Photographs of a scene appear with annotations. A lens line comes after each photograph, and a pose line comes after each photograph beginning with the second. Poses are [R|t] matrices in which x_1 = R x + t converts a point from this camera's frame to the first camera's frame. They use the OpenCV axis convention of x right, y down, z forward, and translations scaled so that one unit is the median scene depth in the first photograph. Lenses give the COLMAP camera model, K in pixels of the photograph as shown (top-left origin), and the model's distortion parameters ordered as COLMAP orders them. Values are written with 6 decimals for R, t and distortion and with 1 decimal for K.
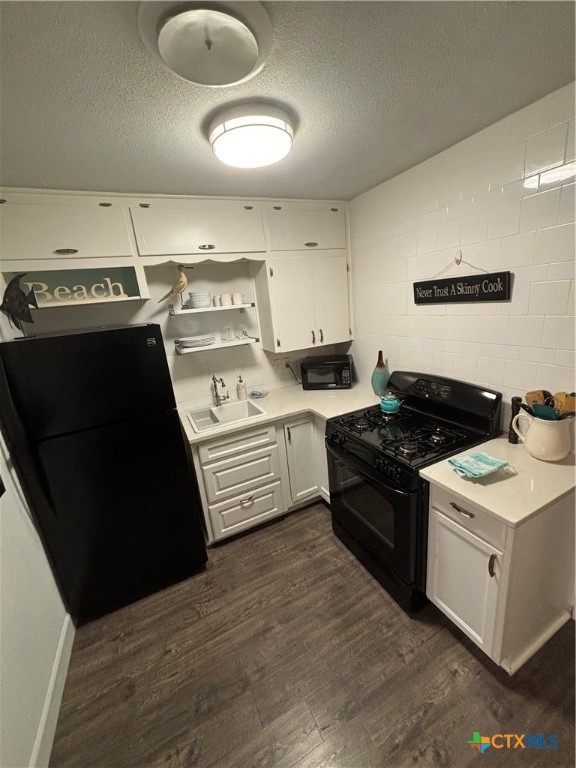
lens RADIAL K [[308.7, 0, 289.4], [0, 308.7, 382.5], [0, 0, 1]] dist [0.000678, 0.000117]
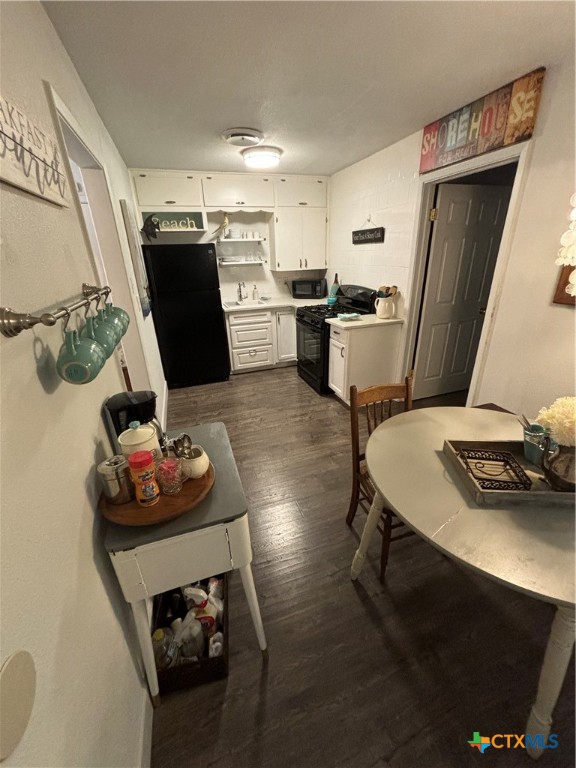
lens RADIAL K [[308.7, 0, 289.4], [0, 308.7, 382.5], [0, 0, 1]] dist [0.000678, 0.000117]
pose [[0.991315, 0.105227, -0.078879, 0.253471], [-0.092691, 0.984554, 0.148532, 0.282689], [0.093290, -0.139931, 0.985757, -0.846221]]
